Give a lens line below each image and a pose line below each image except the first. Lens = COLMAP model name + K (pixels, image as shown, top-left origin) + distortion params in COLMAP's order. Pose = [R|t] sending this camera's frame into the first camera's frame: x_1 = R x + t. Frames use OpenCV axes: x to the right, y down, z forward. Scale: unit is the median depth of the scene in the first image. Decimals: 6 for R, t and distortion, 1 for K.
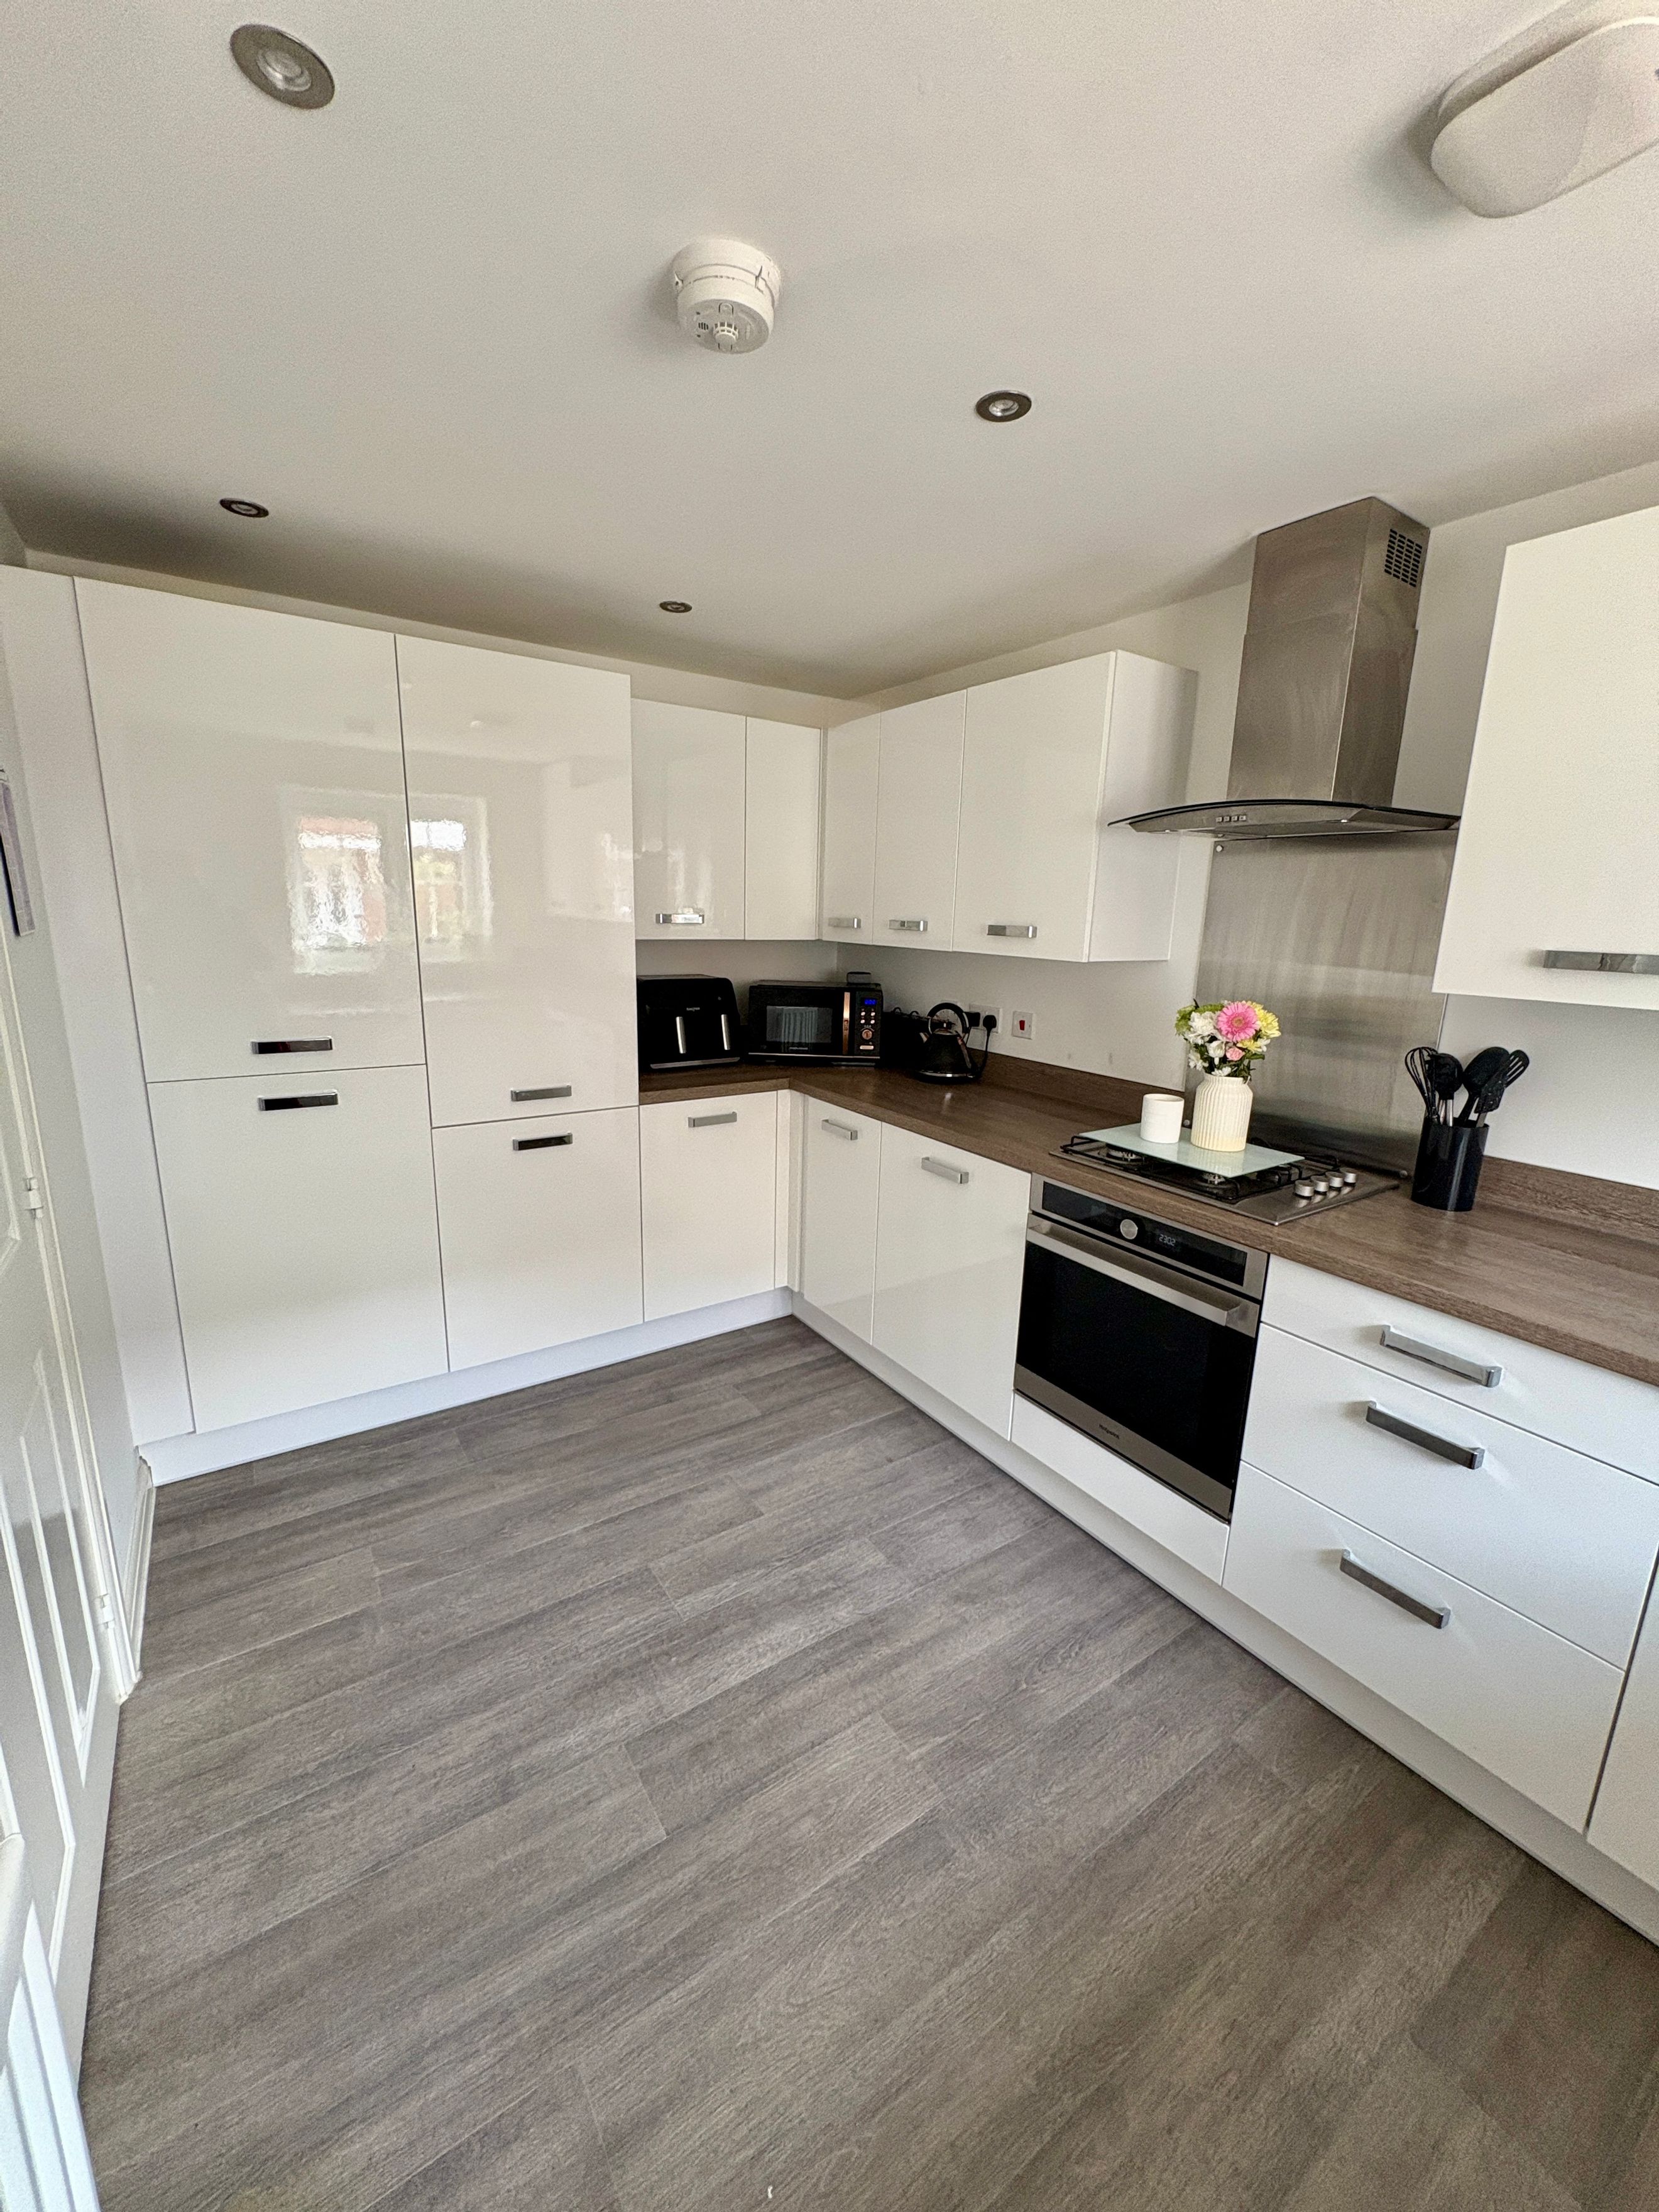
lens RADIAL K [[883.2, 0, 835.0], [0, 883.2, 1107.1], [0, 0, 1]] dist [-0.002184, -0.000543]
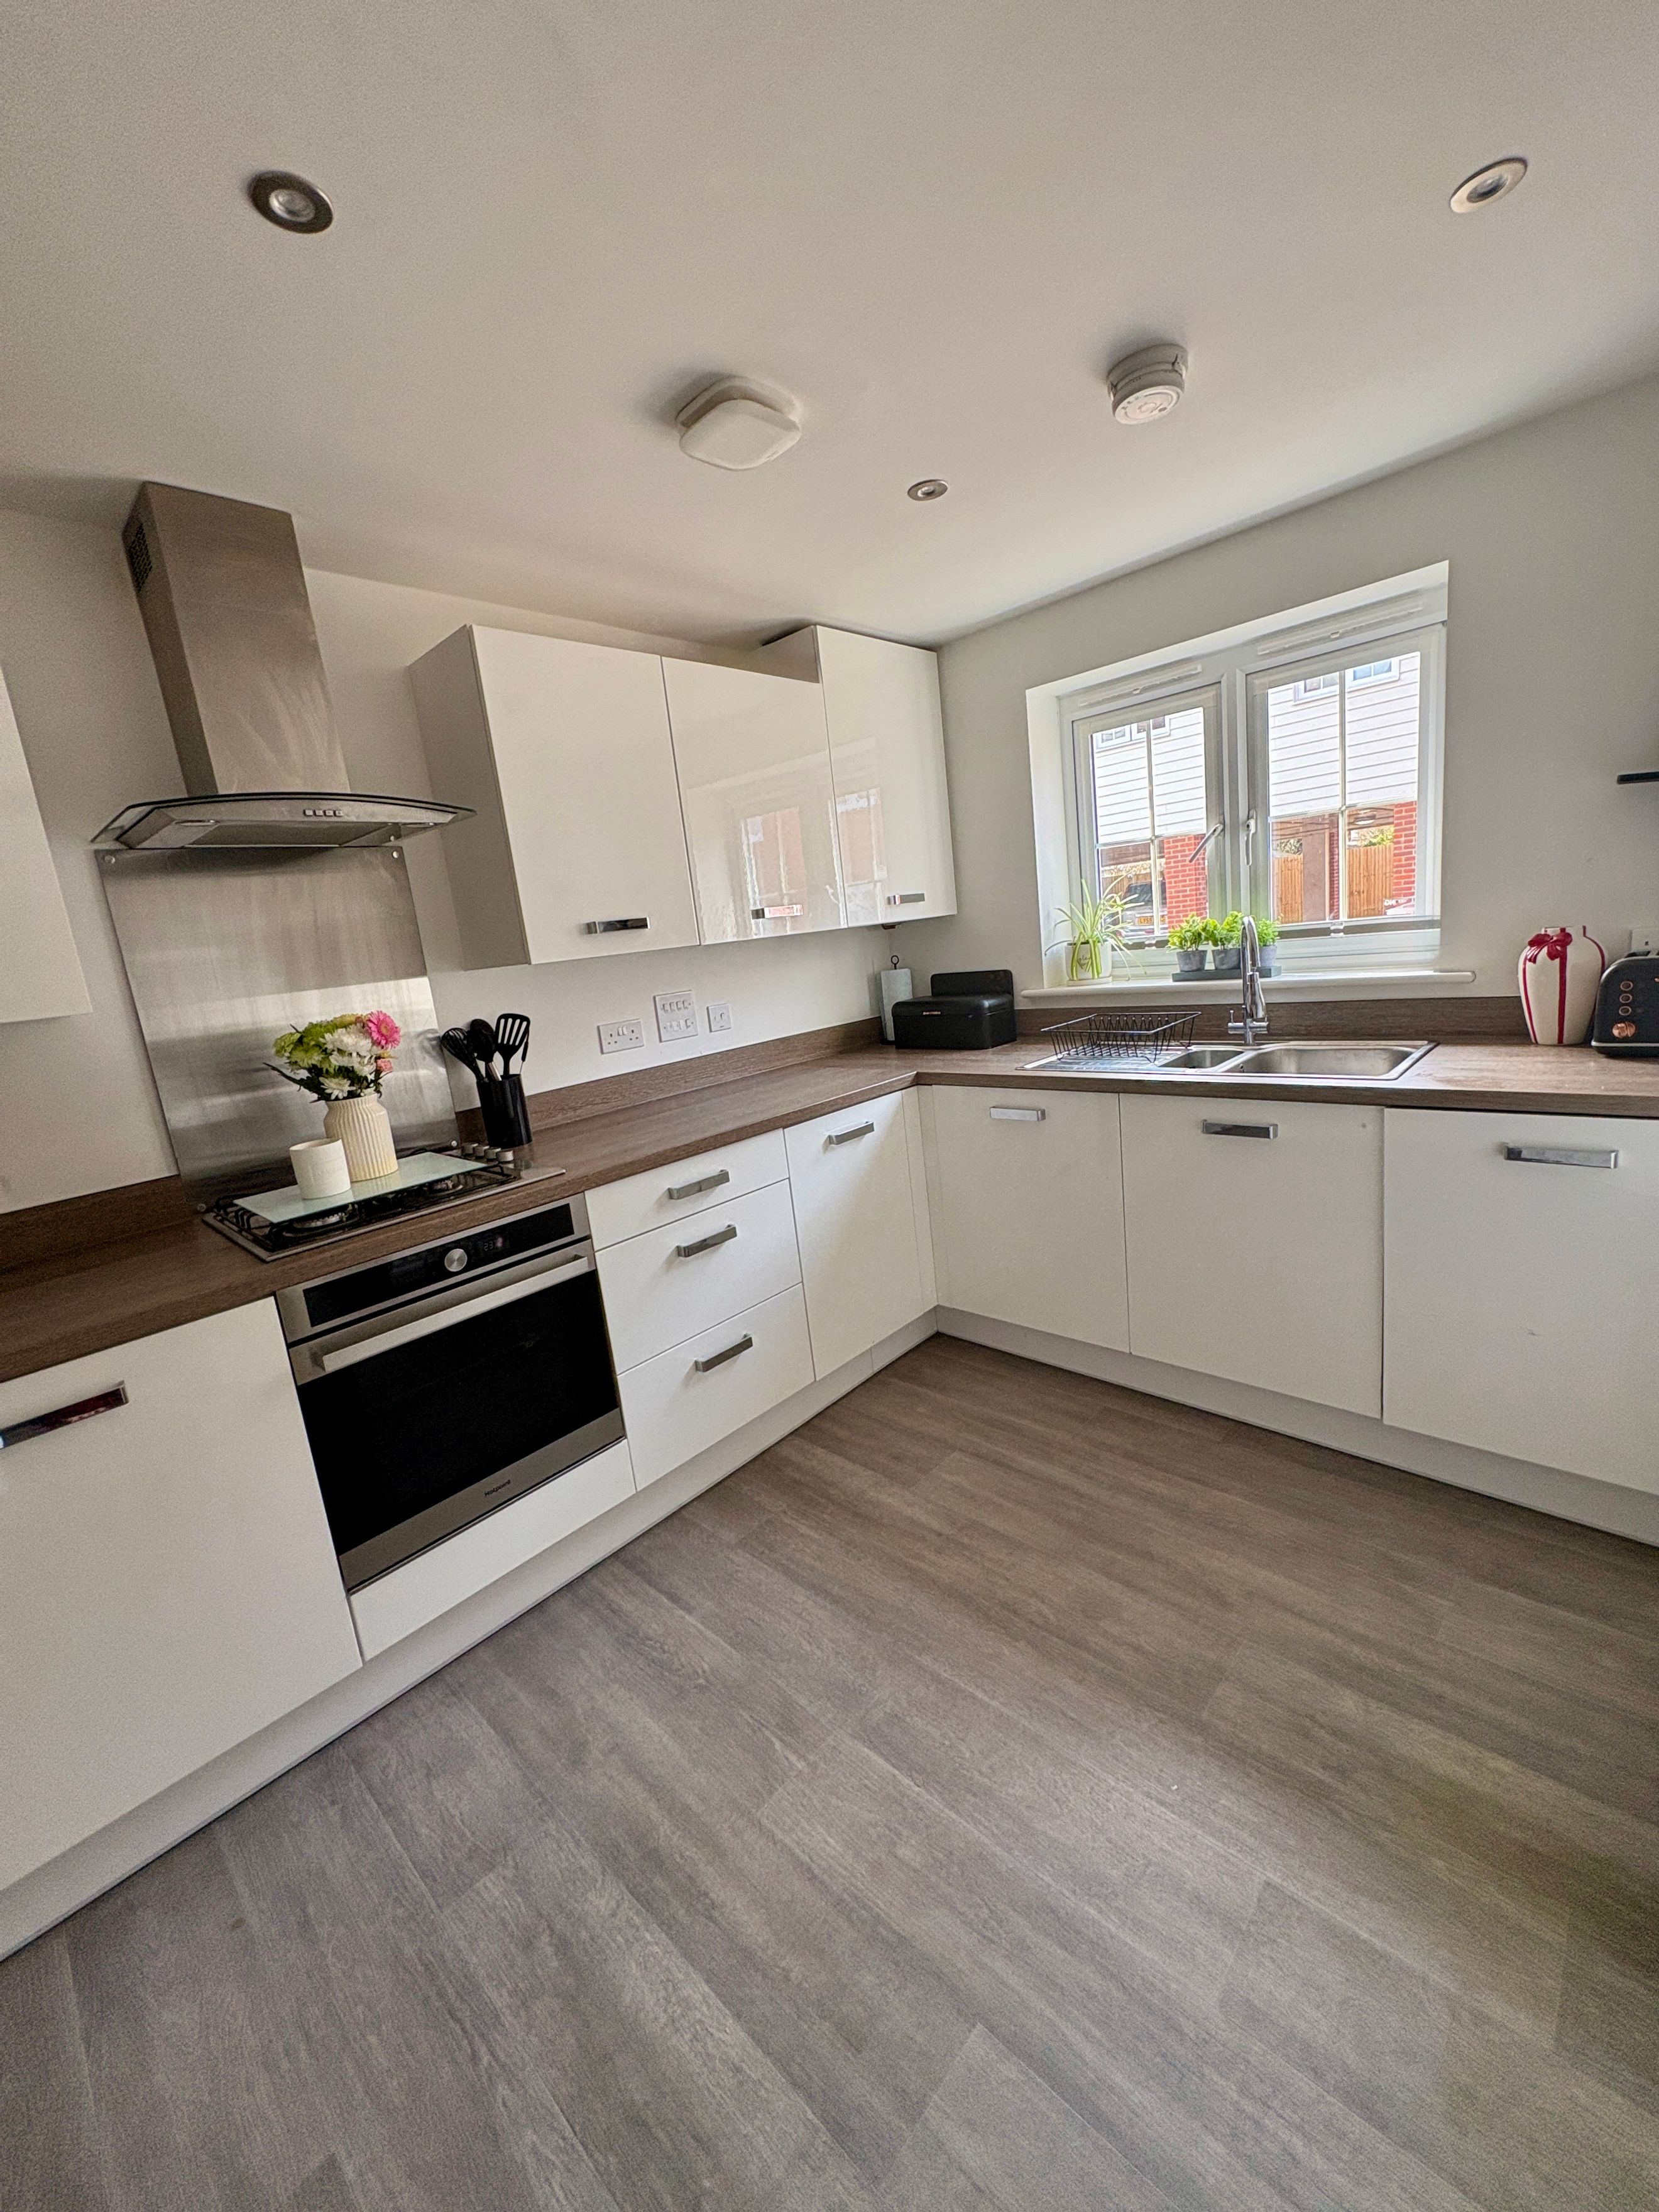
lens RADIAL K [[883.2, 0, 822.8], [0, 883.2, 1105.1], [0, 0, 1]] dist [-0.002184, -0.000543]
pose [[-0.216403, -0.187568, 0.958117, -0.618540], [0.317742, 0.914413, 0.250778, -0.119535], [-0.923152, 0.358703, -0.138284, 0.779368]]
